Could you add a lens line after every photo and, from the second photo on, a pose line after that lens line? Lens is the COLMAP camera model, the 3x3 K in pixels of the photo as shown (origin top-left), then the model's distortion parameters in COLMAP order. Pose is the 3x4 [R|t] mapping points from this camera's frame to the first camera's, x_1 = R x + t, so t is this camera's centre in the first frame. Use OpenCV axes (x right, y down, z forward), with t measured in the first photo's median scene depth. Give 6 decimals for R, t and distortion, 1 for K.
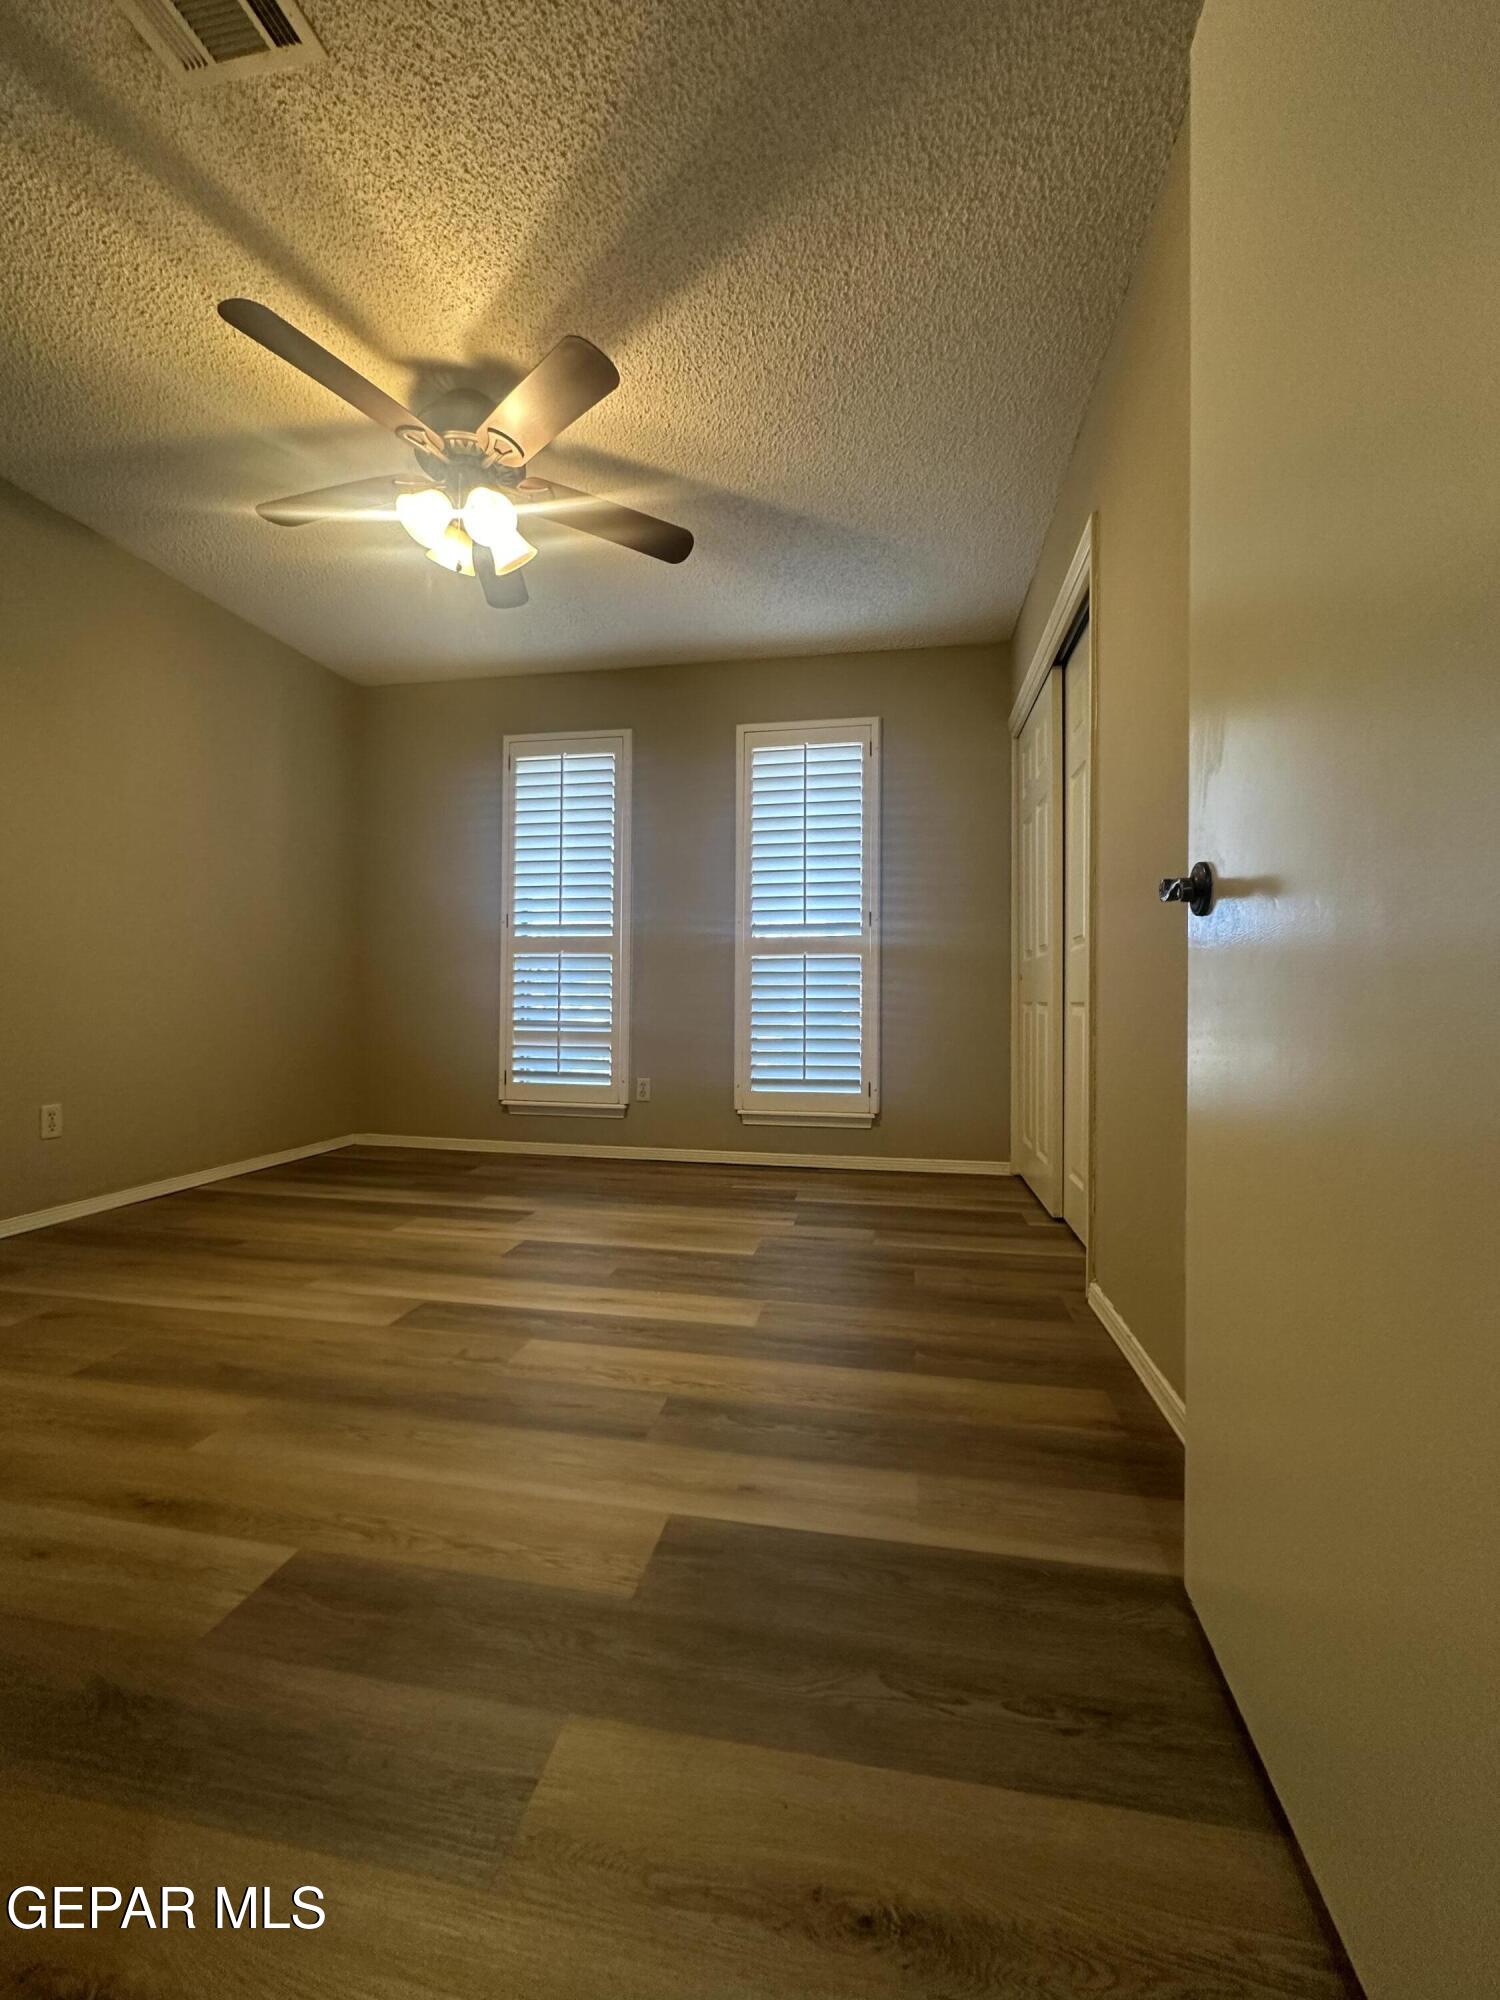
lens RADIAL K [[795.6, 0, 751.8], [0, 795.6, 1001.9], [0, 0, 1]] dist [-0.001382, -0.000152]
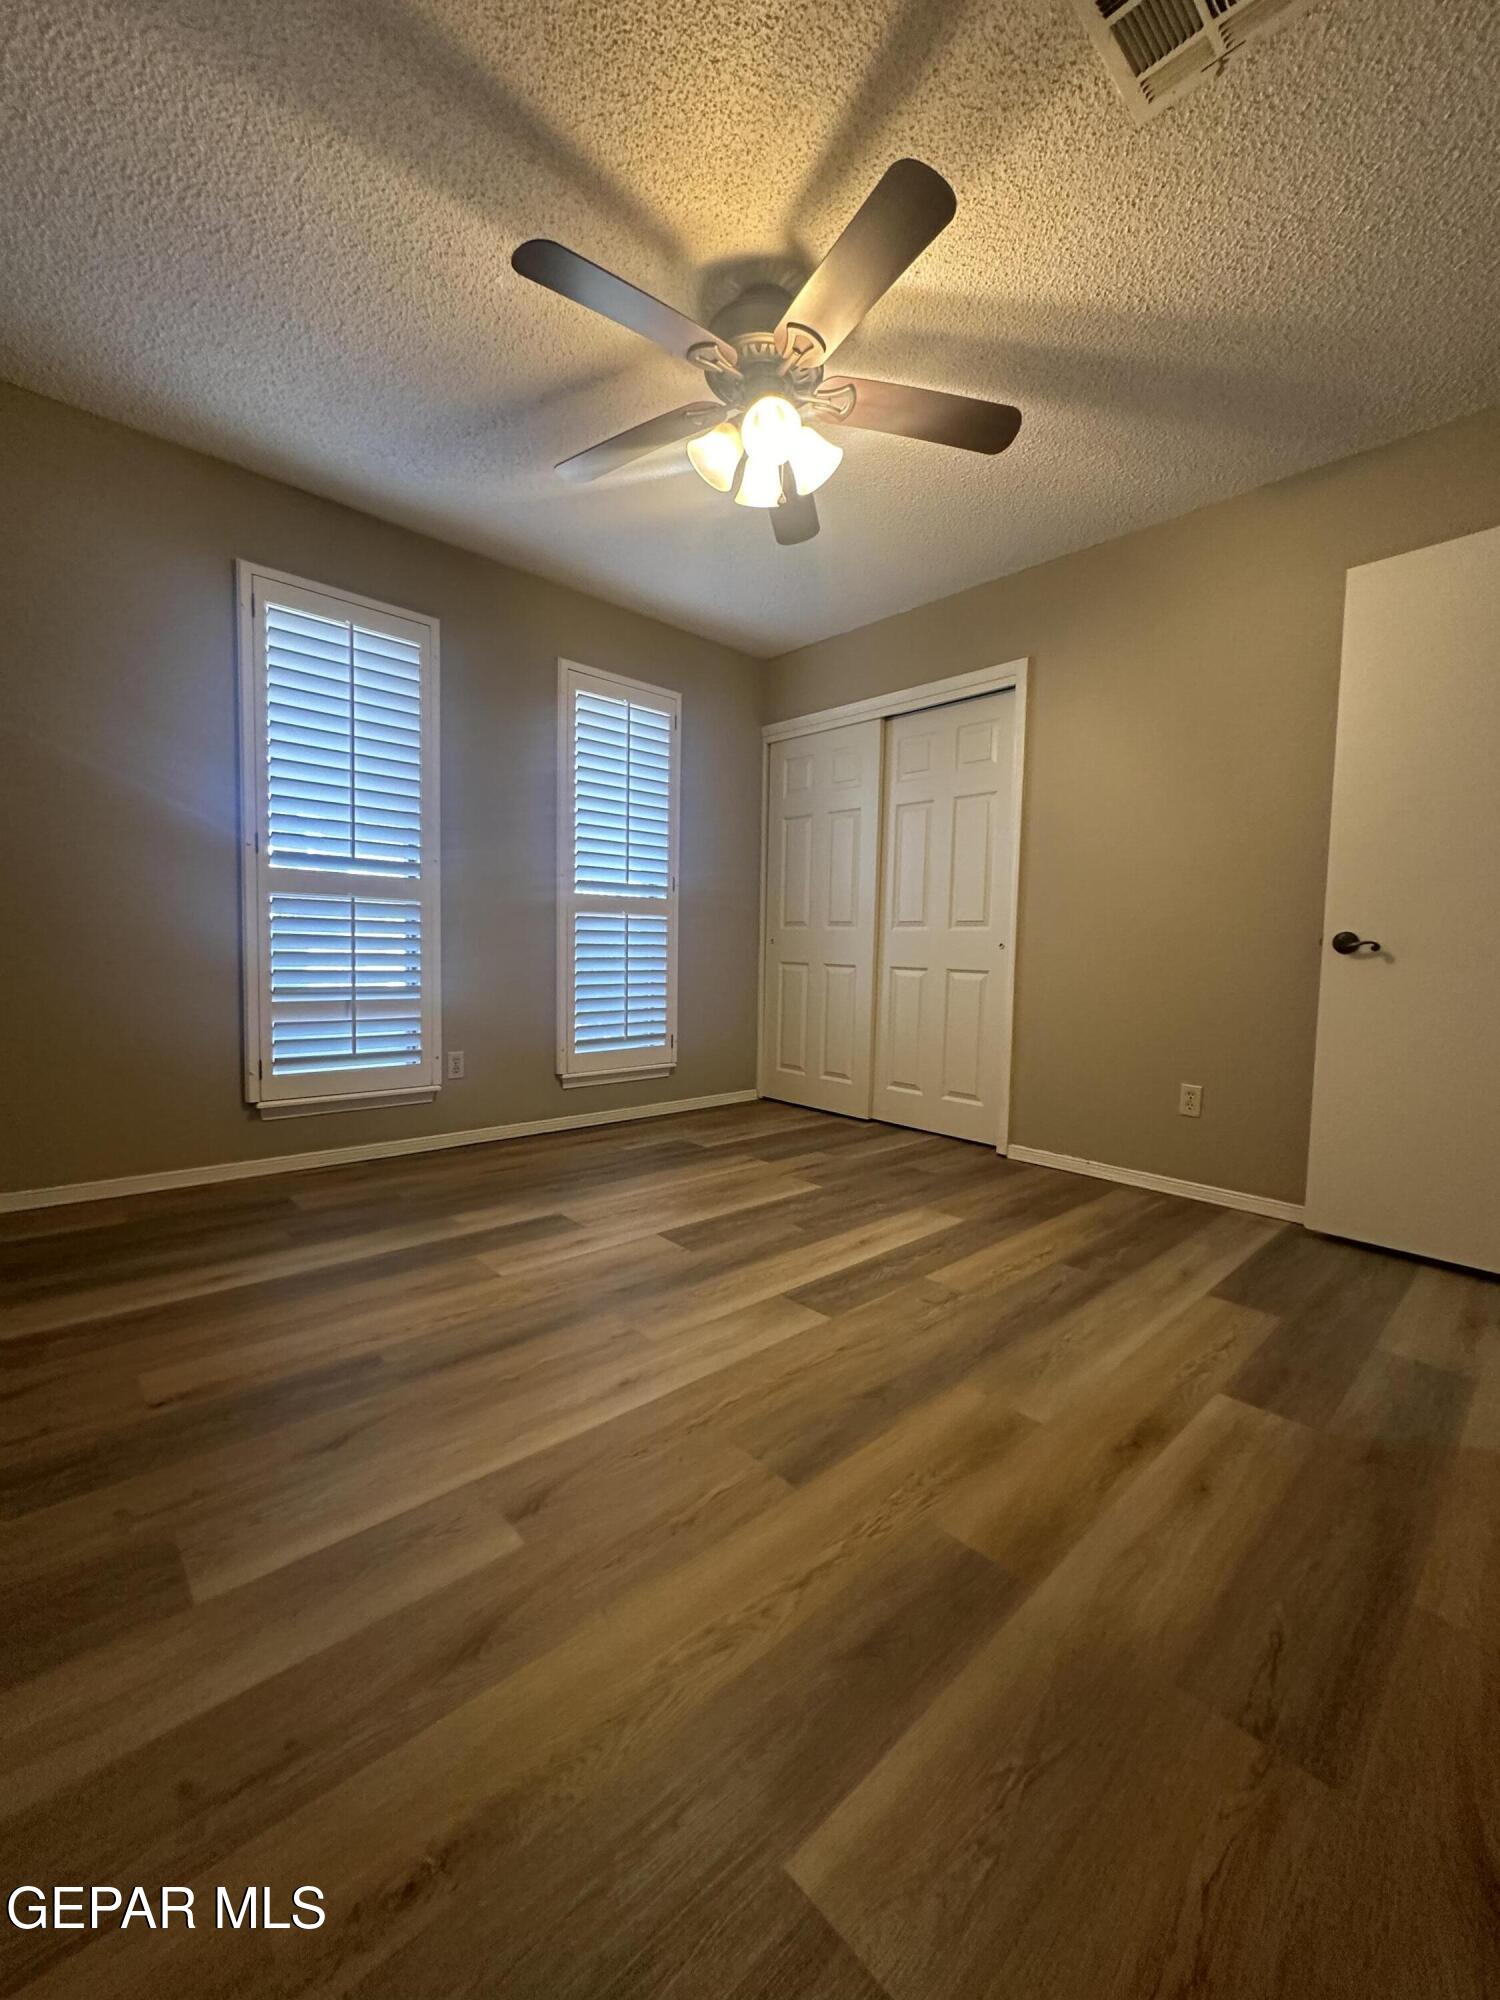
lens RADIAL K [[795.6, 0, 751.8], [0, 795.6, 1001.9], [0, 0, 1]] dist [-0.001382, -0.000152]
pose [[0.596370, -0.048505, 0.801243, -0.843884], [-0.020486, 0.996928, 0.075599, -0.036587], [-0.802448, -0.061500, 0.593544, 0.339253]]
